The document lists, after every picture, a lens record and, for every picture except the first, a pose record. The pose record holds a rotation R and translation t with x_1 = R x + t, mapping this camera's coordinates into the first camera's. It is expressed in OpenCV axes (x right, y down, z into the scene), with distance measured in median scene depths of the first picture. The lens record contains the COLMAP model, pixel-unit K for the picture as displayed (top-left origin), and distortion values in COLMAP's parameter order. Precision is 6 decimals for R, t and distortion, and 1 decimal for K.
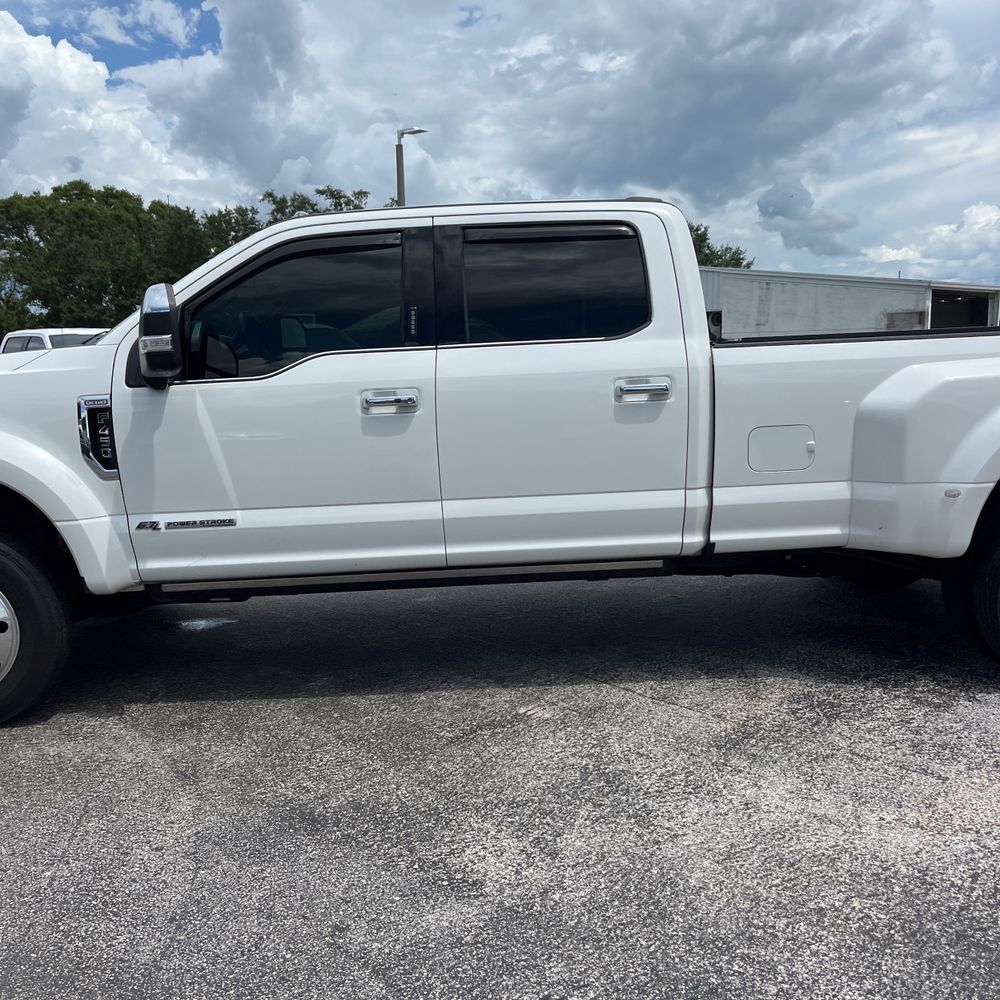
lens RADIAL K [[1016.5, 0, 501.9], [0, 1016.5, 511.7], [0, 0, 1]] dist [0.016395, 0.000000]
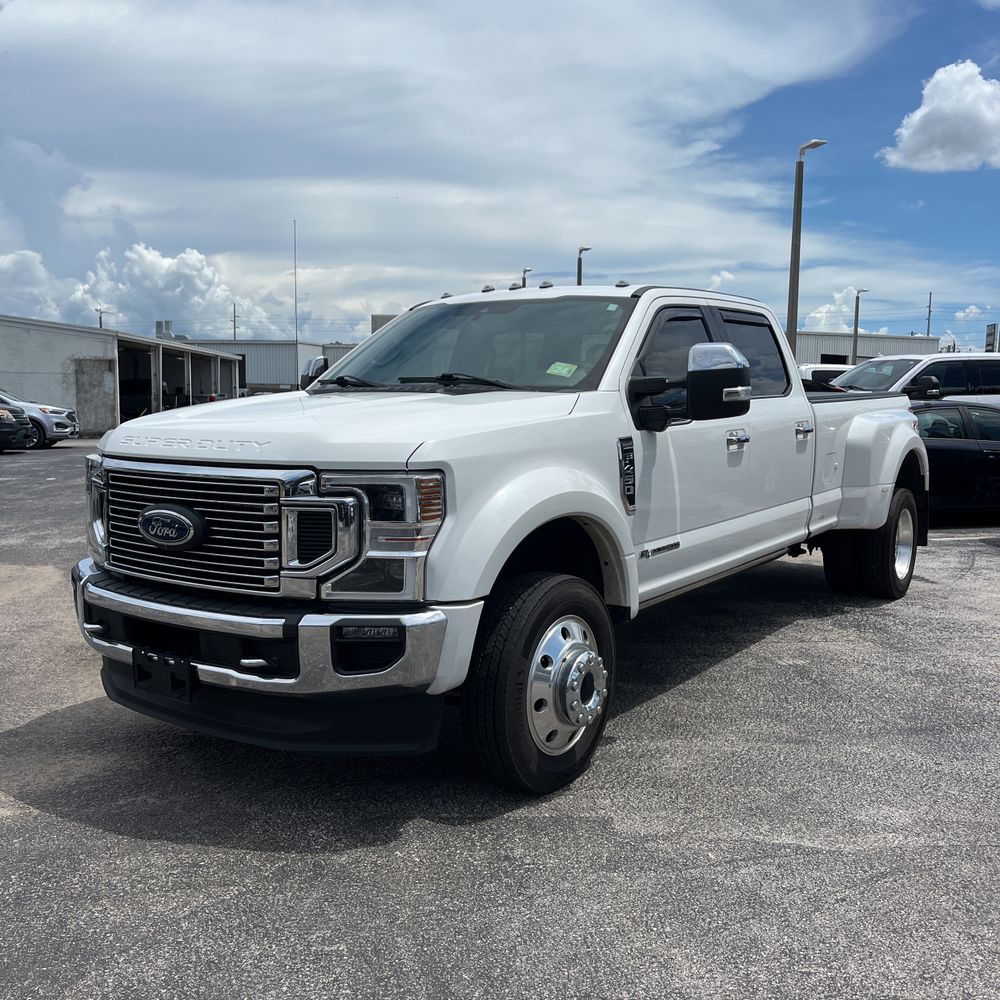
lens RADIAL K [[1016.5, 0, 500.0], [0, 1016.5, 504.5], [0, 0, 1]] dist [0.016395, 0.000000]
pose [[0.624271, -0.057602, 0.779082, -1.260574], [0.097083, 0.995267, -0.004206, -0.048636], [-0.775152, 0.078261, 0.626908, 0.411998]]
